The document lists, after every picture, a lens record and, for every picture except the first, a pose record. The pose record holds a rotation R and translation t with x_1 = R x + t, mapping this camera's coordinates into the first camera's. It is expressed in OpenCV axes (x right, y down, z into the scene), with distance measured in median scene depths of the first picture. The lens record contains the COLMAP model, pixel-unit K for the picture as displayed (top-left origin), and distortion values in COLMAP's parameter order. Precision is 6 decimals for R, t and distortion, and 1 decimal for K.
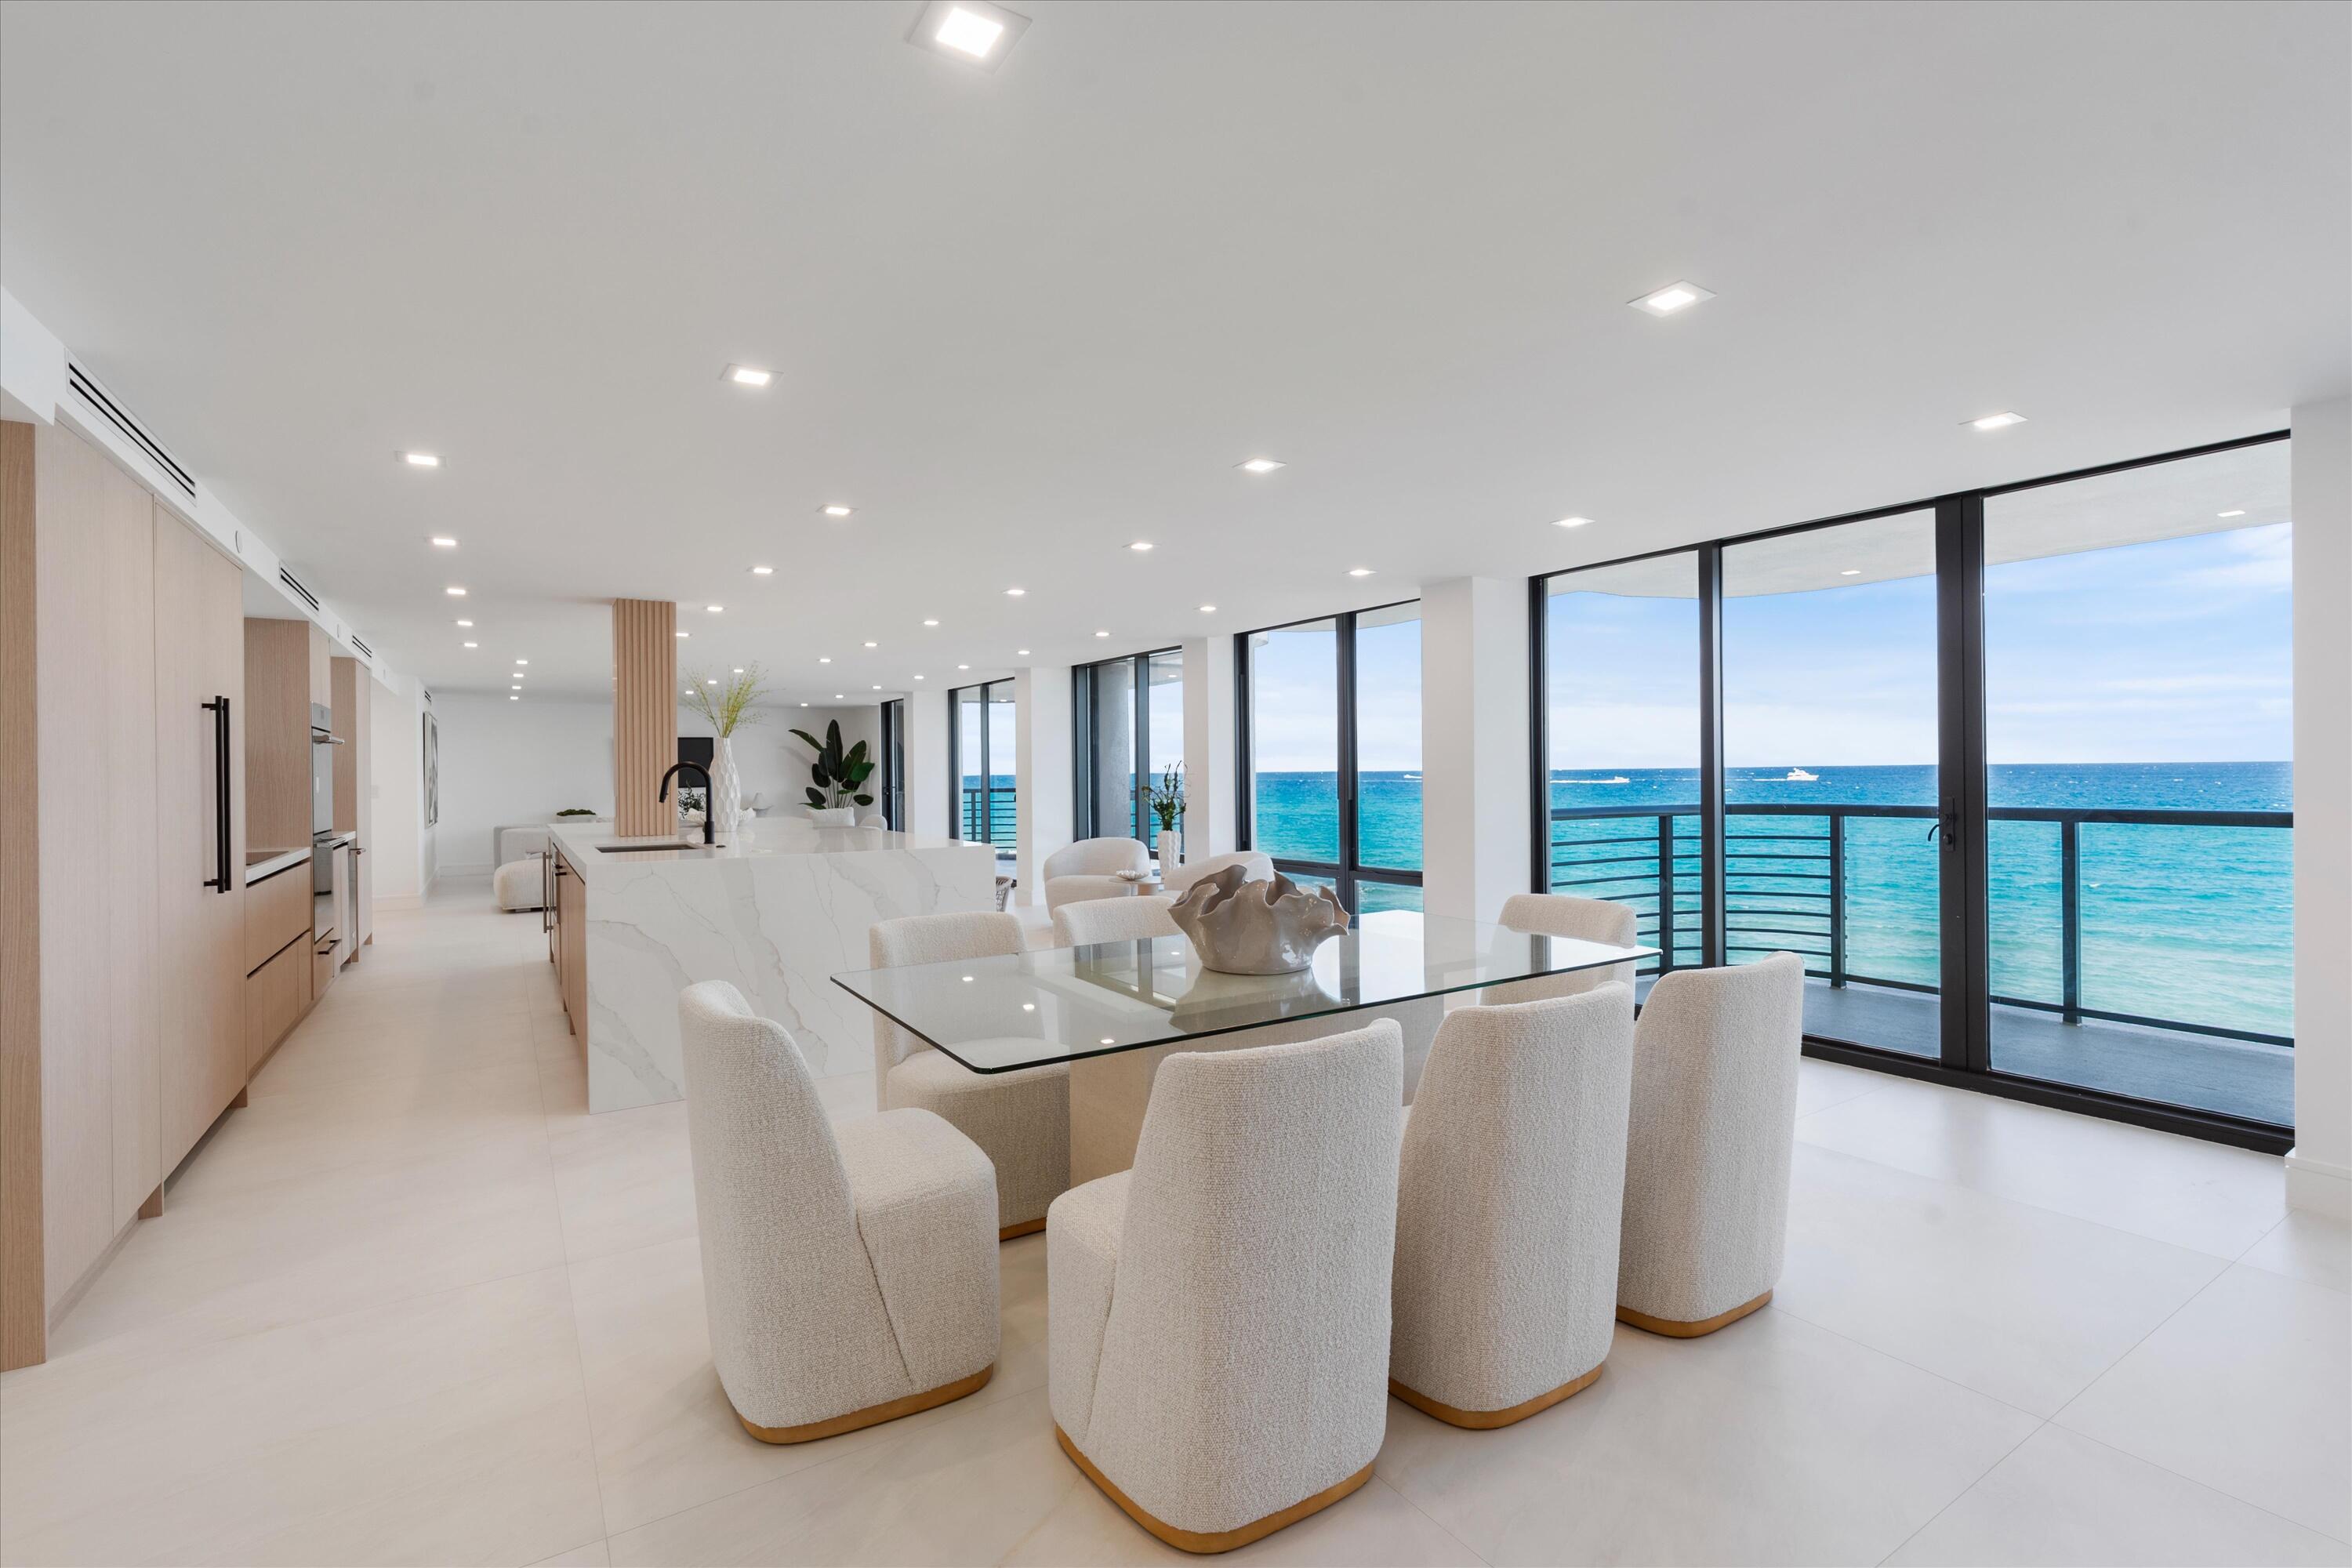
lens RADIAL K [[1055.1, 0, 1184.6], [0, 1055.1, 781.0], [0, 0, 1]] dist [-0.000828, 0.000584]
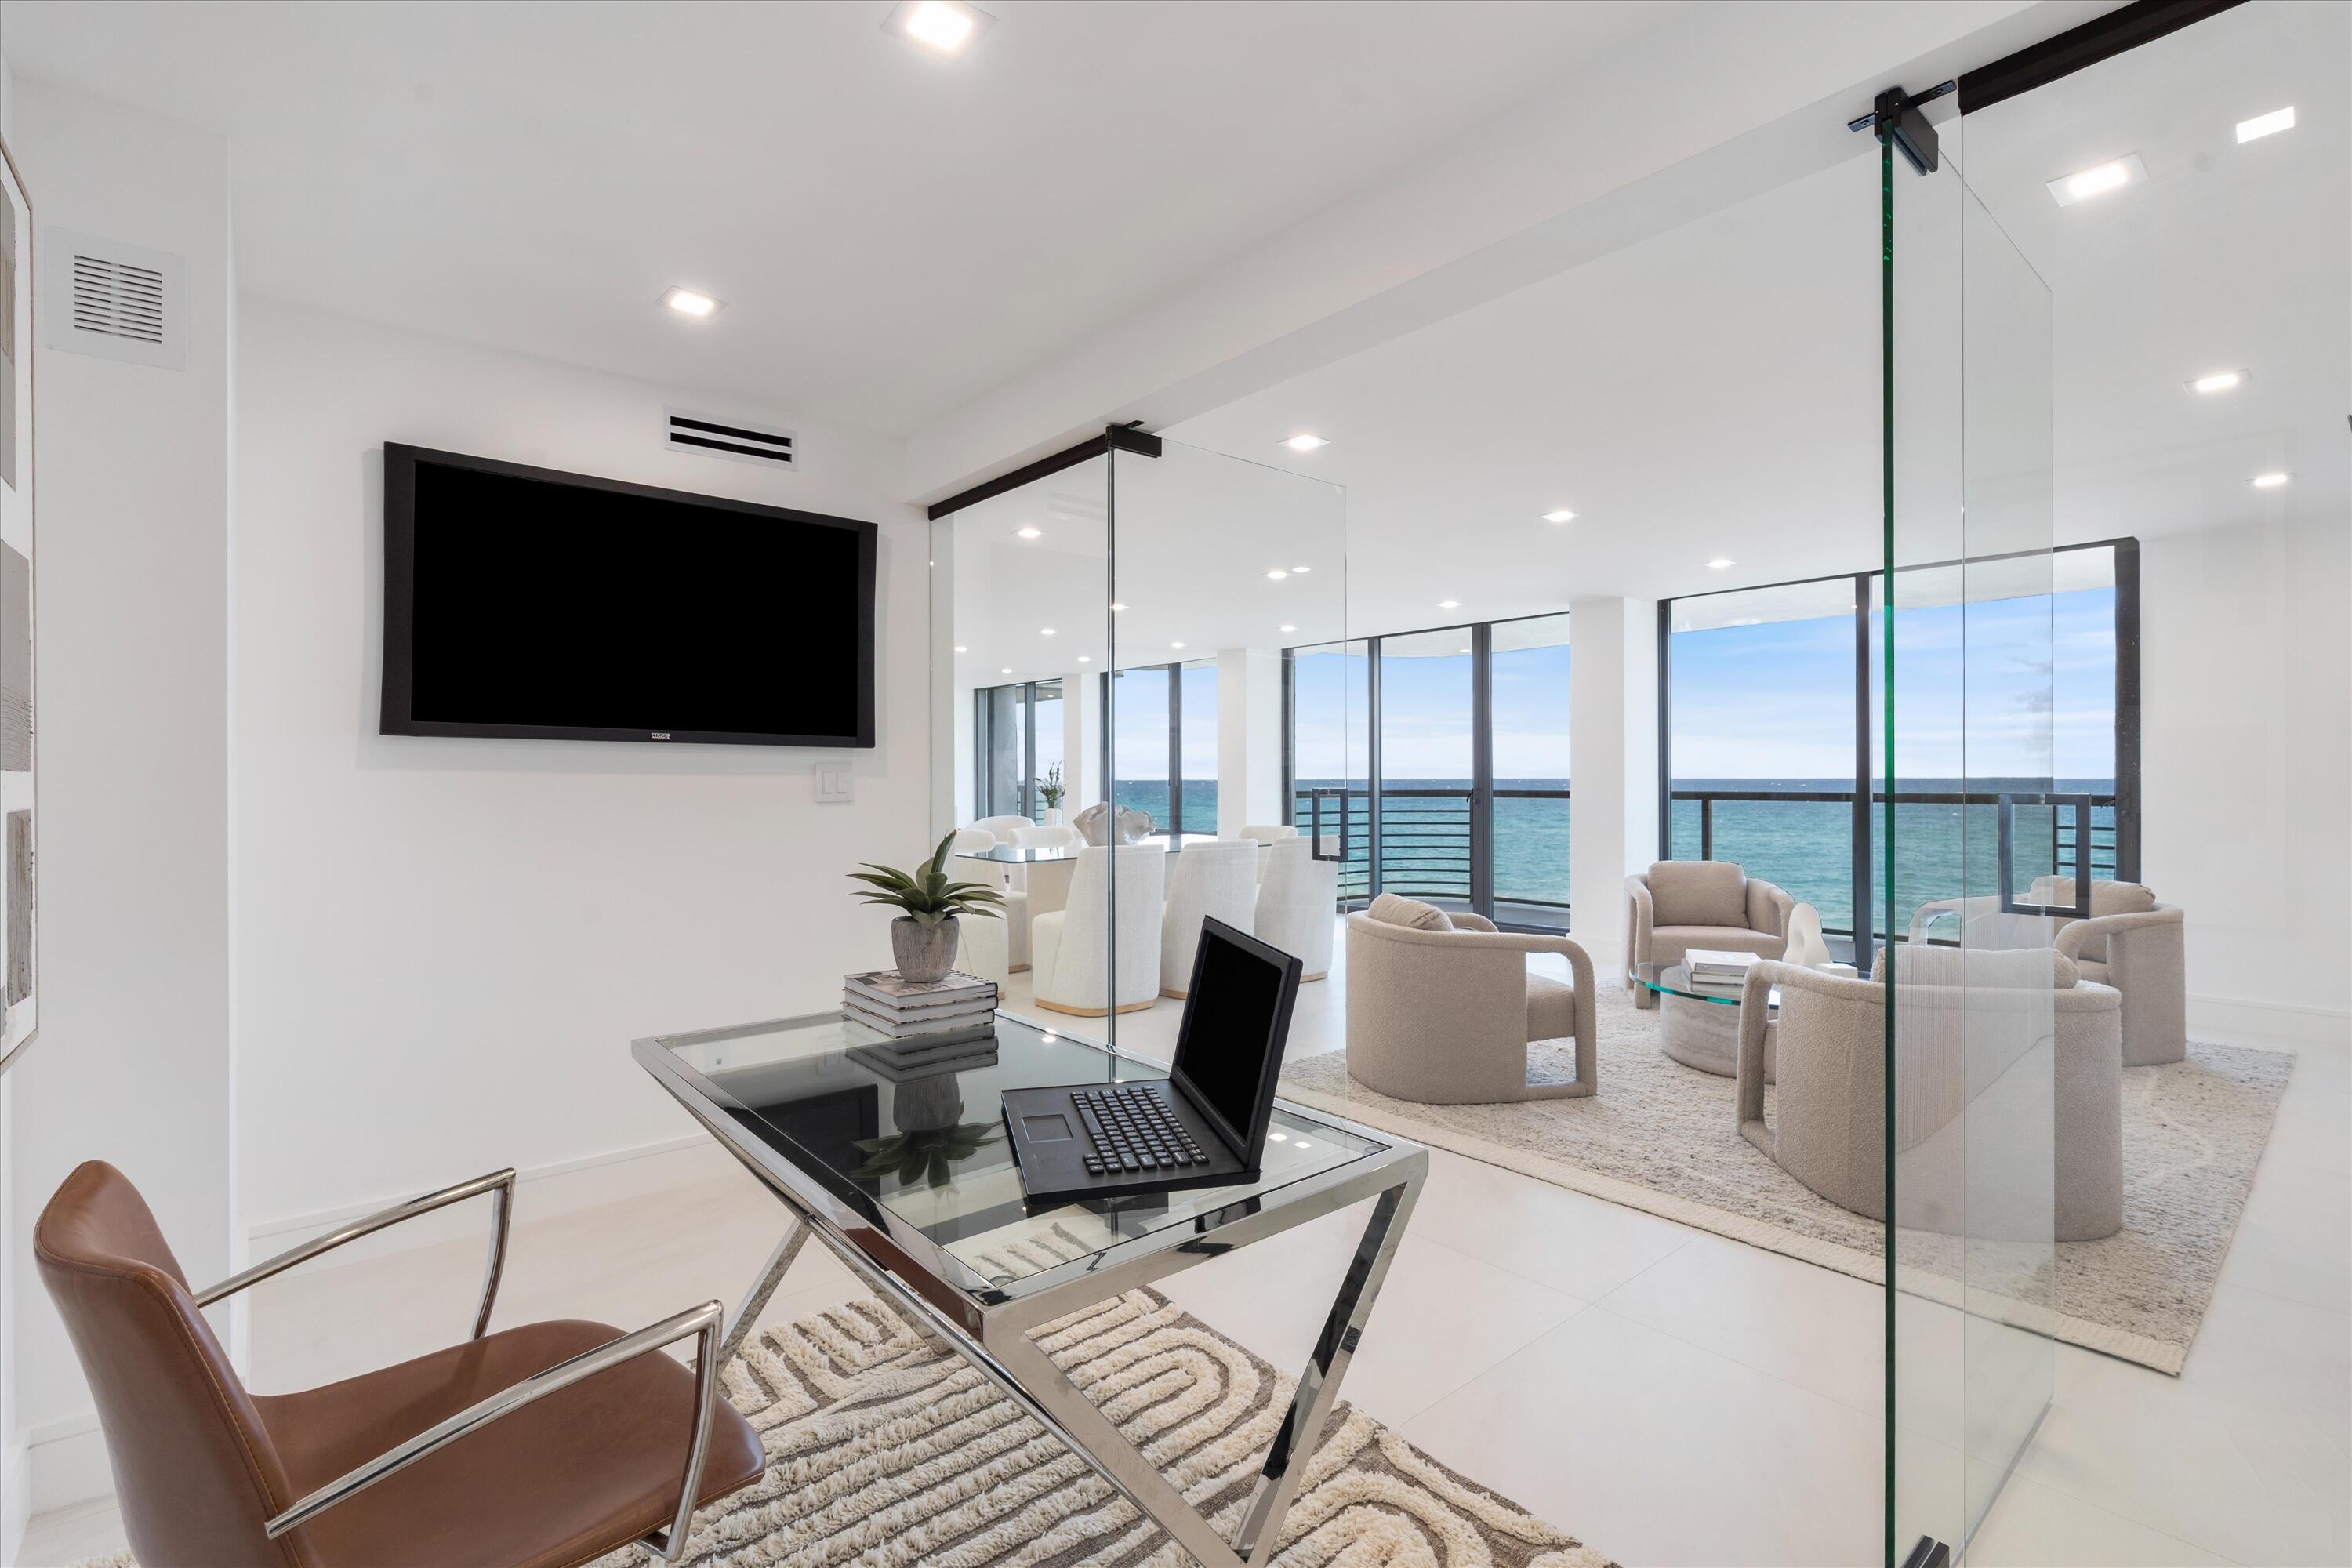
lens RADIAL K [[1042.7, 0, 1161.1], [0, 1042.7, 799.1], [0, 0, 1]] dist [0.000241, 0.000331]
pose [[0.993320, 0.004889, 0.115286, -0.025197], [-0.006327, 0.999907, 0.012108, 0.013377], [-0.115216, -0.012757, 0.993259, -0.358293]]
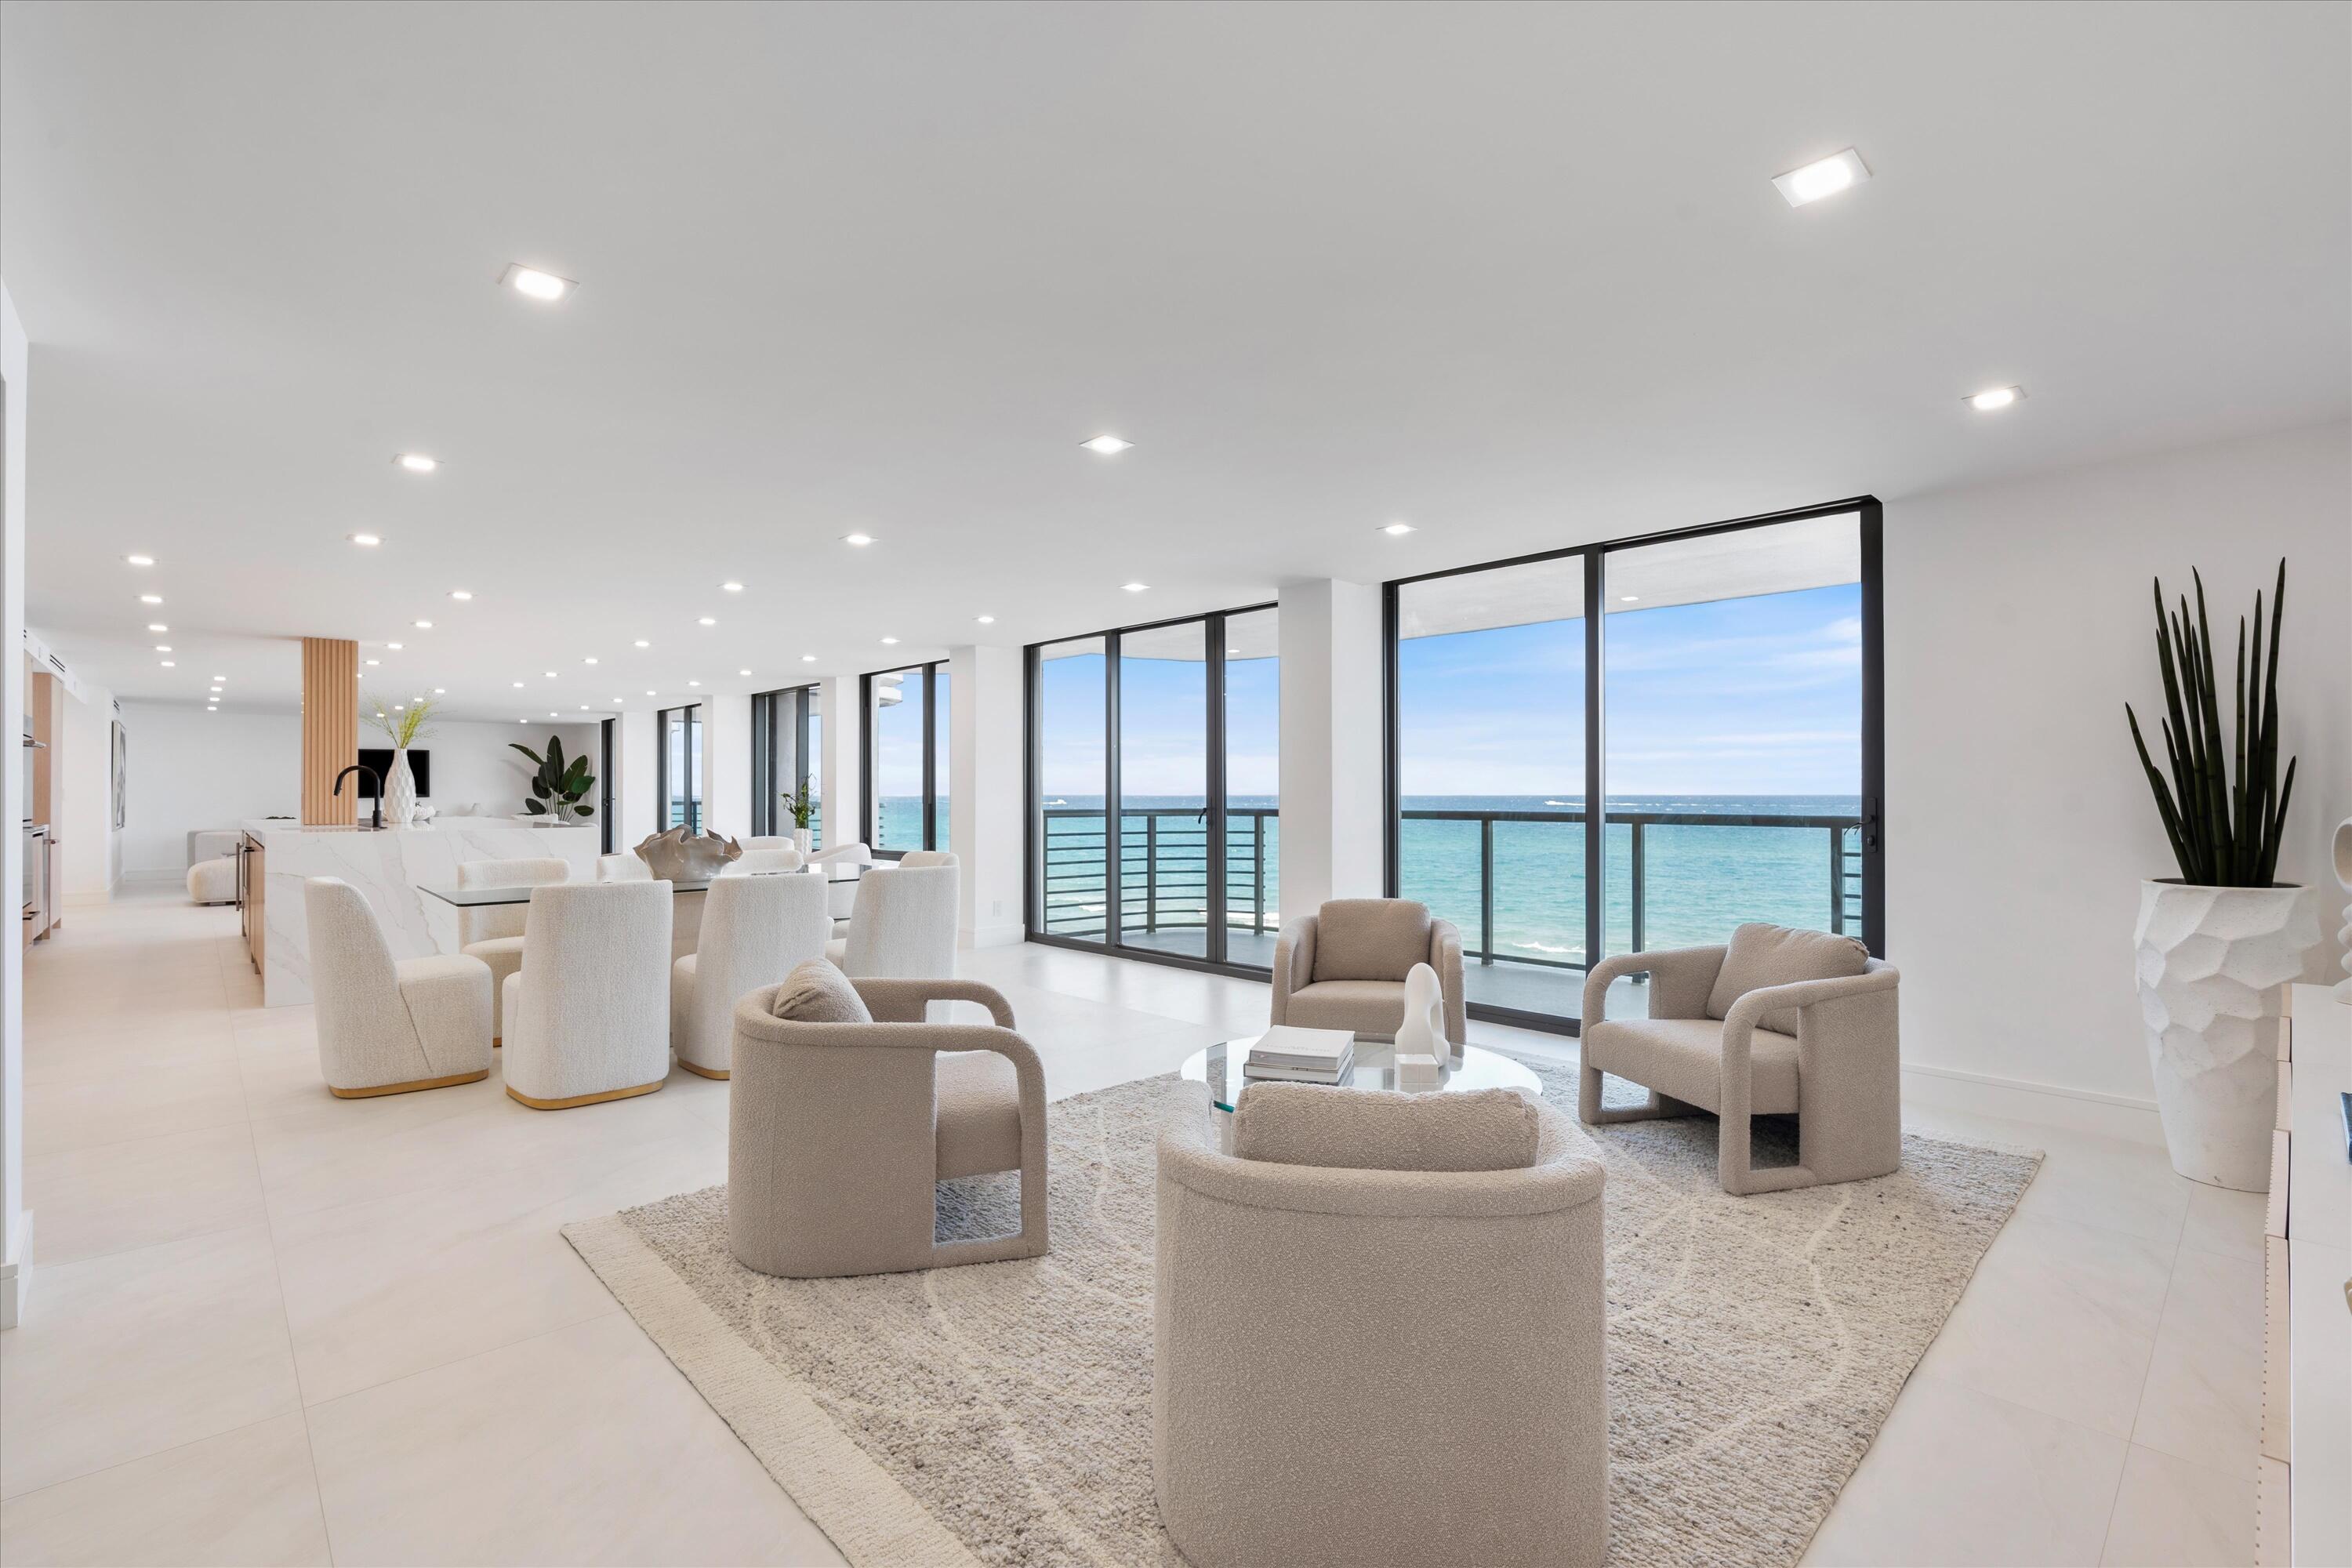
lens RADIAL K [[1047.2, 0, 1174.1], [0, 1047.2, 797.2], [0, 0, 1]] dist [0.001758, 0.000791]
pose [[0.984584, 0.009883, 0.174633, 0.167735], [-0.008576, 0.999929, -0.008238, 0.013053], [-0.174702, 0.006613, 0.984599, -0.259864]]
